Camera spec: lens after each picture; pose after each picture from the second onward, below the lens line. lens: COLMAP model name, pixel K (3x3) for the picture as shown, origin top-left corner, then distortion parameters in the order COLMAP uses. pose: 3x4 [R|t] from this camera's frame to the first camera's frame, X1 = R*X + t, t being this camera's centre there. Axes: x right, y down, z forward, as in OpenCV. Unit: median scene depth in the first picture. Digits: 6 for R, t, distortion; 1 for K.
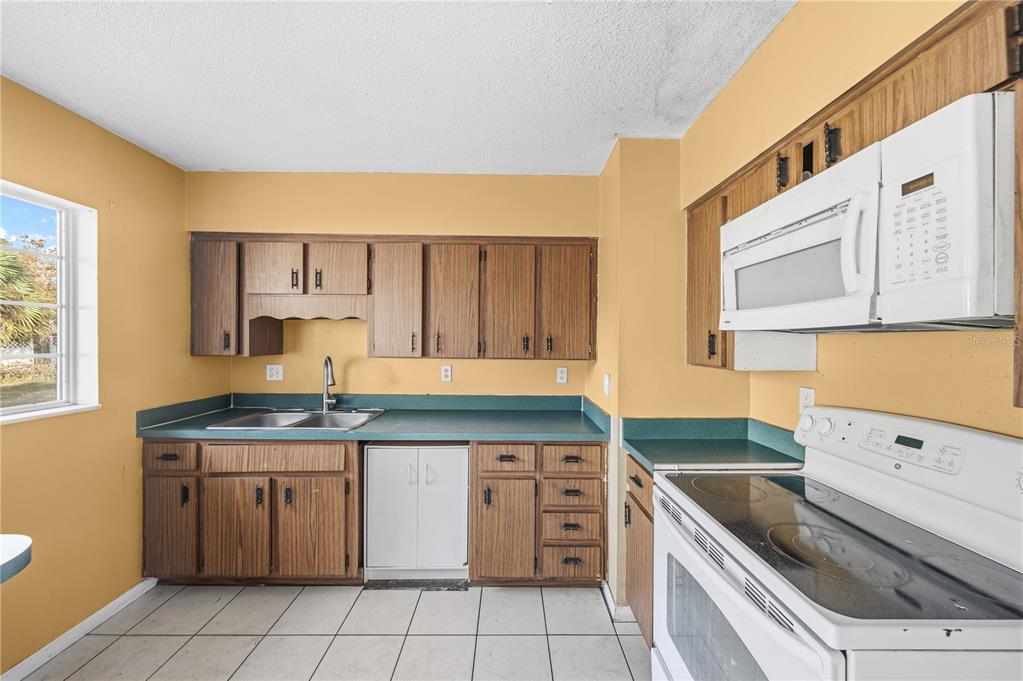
lens RADIAL K [[354.9, 0, 510.5], [0, 354.9, 342.3], [0, 0, 1]] dist [-0.001946, 0.000140]
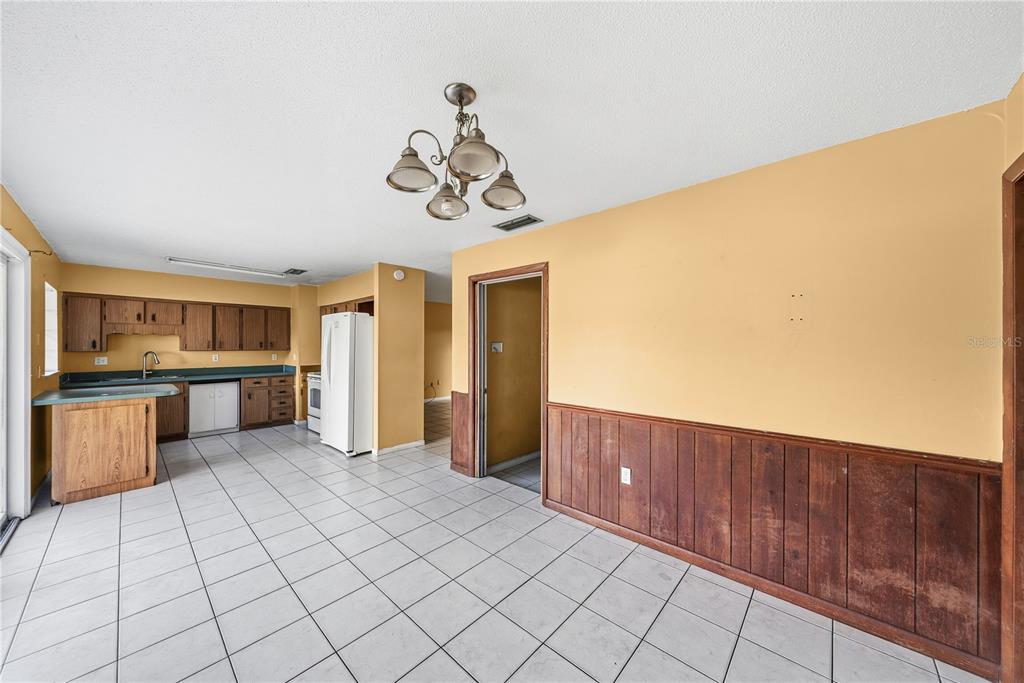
lens RADIAL K [[355.3, 0, 513.2], [0, 355.3, 344.3], [0, 0, 1]] dist [-0.001946, 0.000140]
pose [[0.679524, -0.008193, 0.733607, -0.706072], [0.010630, 0.999943, 0.001321, 0.020159], [-0.733576, 0.006901, 0.679572, -2.514411]]
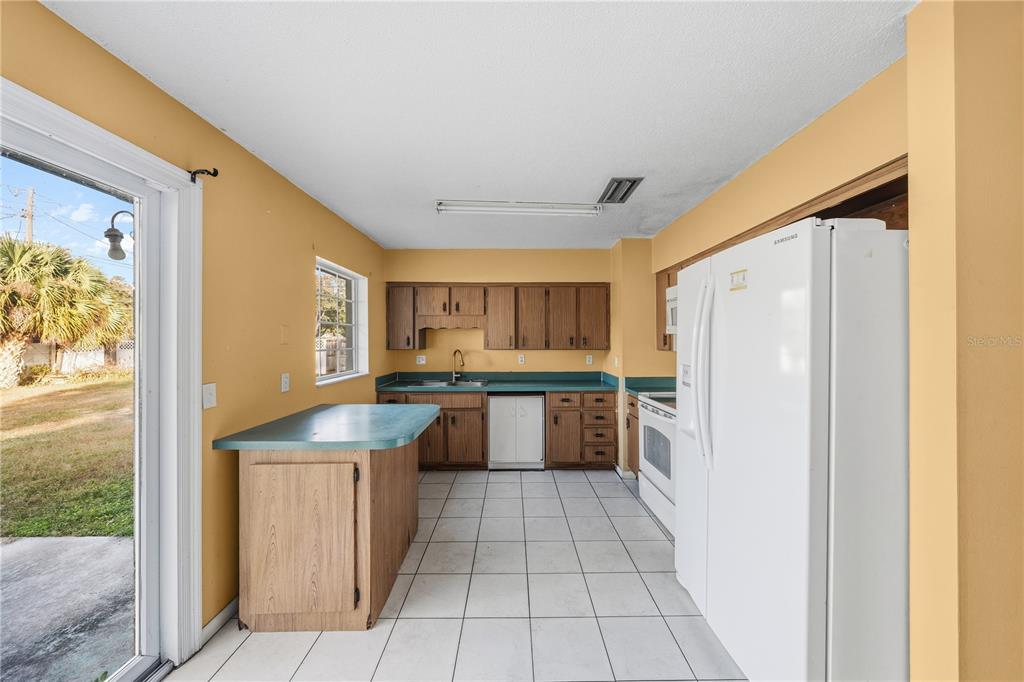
lens RADIAL K [[355.3, 0, 512.4], [0, 355.3, 338.9], [0, 0, 1]] dist [-0.001946, 0.000140]
pose [[0.999925, -0.010883, -0.005651, -0.273367], [0.010830, 0.999898, -0.009326, 0.006986], [0.005752, 0.009264, 0.999941, -0.903134]]
